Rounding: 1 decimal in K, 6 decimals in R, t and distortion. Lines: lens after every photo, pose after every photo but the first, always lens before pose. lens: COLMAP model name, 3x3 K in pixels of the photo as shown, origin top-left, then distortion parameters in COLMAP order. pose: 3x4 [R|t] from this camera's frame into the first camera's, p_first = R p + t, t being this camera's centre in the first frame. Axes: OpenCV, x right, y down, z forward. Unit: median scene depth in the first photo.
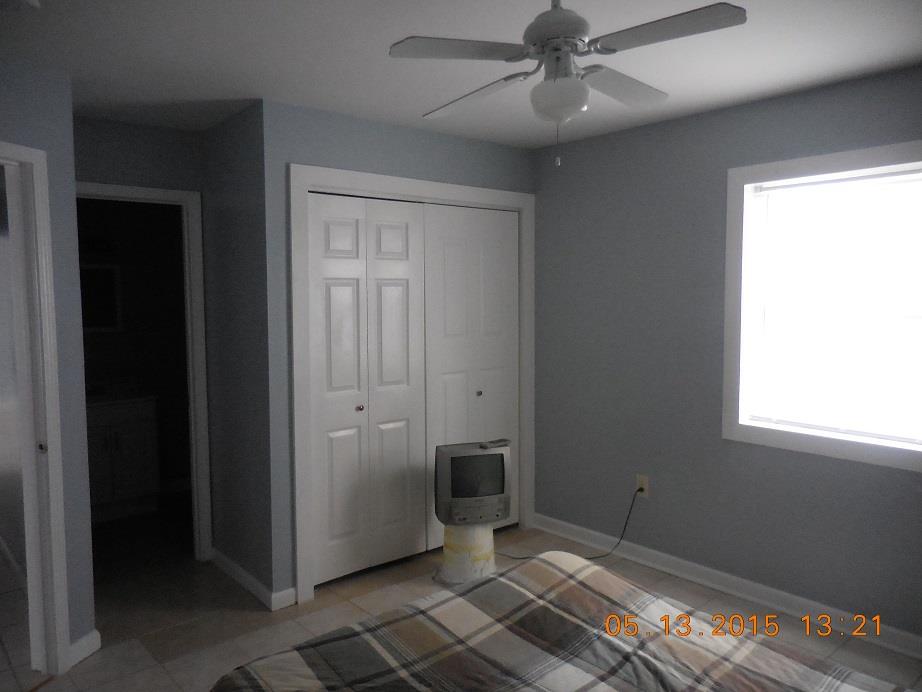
lens RADIAL K [[677.0, 0, 461.0], [0, 677.0, 346.0], [0, 0, 1]] dist [0.002809, 0.000307]
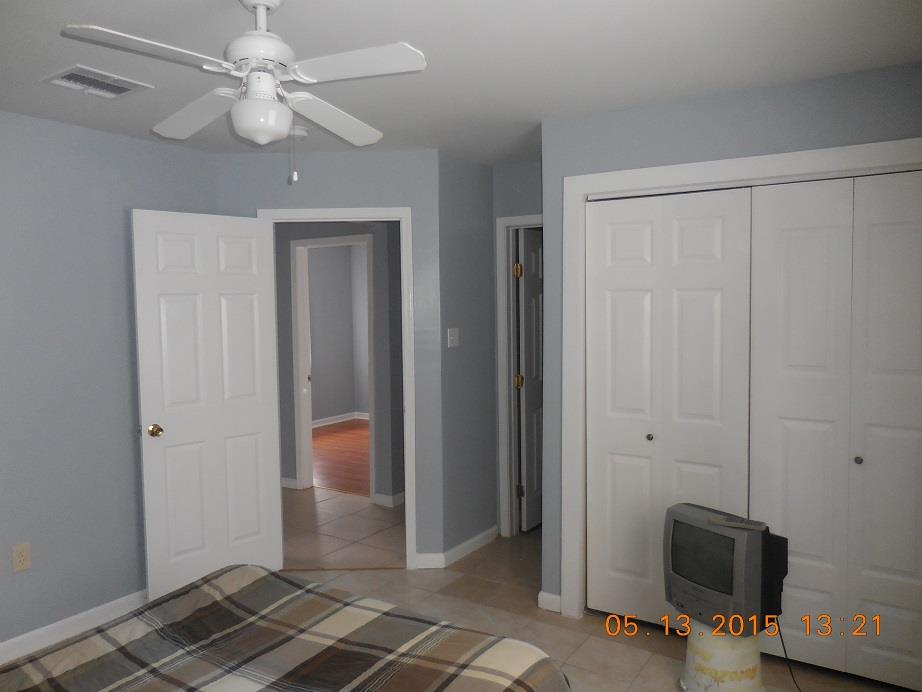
lens RADIAL K [[683.3, 0, 461.0], [0, 683.3, 346.0], [0, 0, 1]] dist [0.007741, 0.003875]
pose [[0.298408, 0.061638, -0.952446, 0.912522], [-0.068709, 0.996711, 0.042976, -0.069894], [0.951962, 0.052618, 0.301661, 0.740586]]
